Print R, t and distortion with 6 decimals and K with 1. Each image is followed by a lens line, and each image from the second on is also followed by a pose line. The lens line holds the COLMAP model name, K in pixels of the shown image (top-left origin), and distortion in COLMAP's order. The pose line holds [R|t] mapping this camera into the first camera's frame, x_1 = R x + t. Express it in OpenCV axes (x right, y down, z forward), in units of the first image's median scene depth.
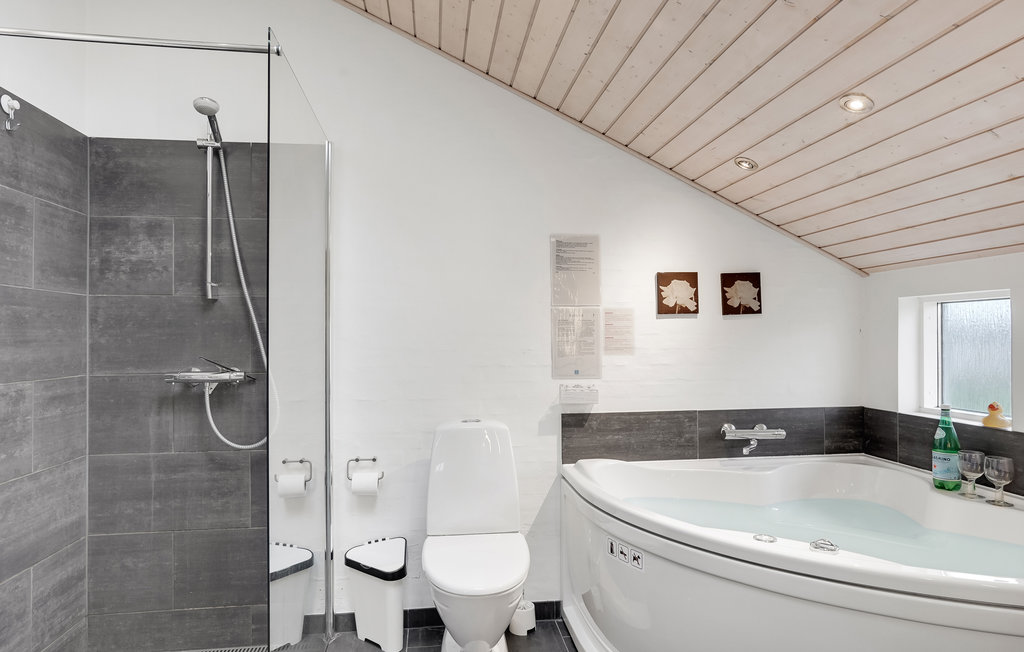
lens RADIAL K [[593.3, 0, 512.0], [0, 593.3, 326.0], [0, 0, 1]] dist [-0.021311, 0.002207]
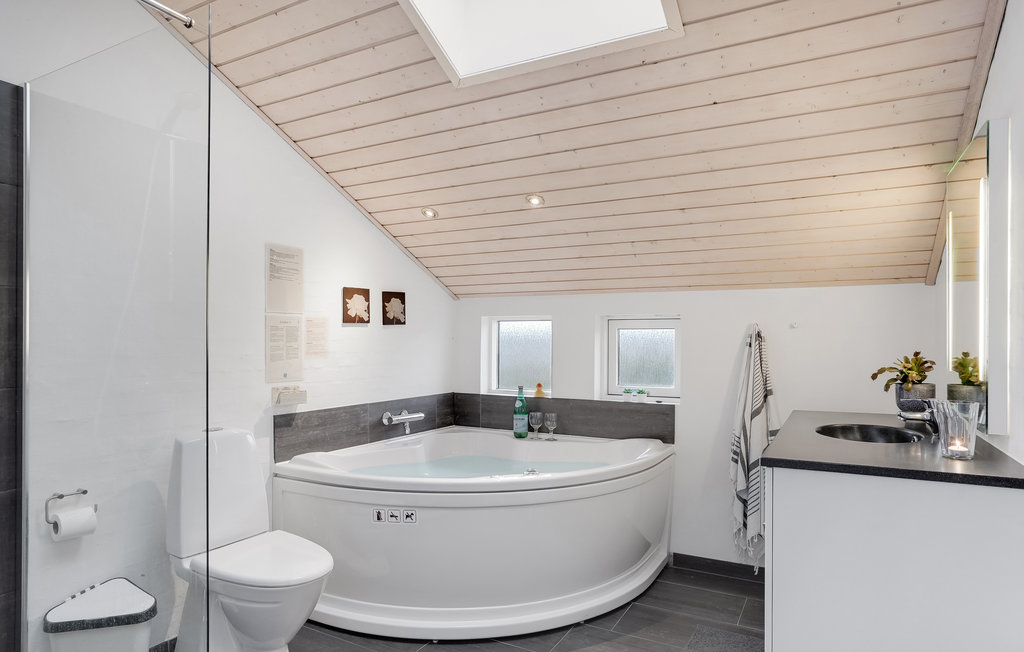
lens RADIAL K [[593.3, 0, 512.0], [0, 593.3, 326.0], [0, 0, 1]] dist [-0.021311, 0.002207]
pose [[0.604500, 0.024426, 0.796231, -0.485582], [-0.019641, 0.999683, -0.015756, -0.002025], [-0.796363, -0.006115, 0.604788, 0.033887]]
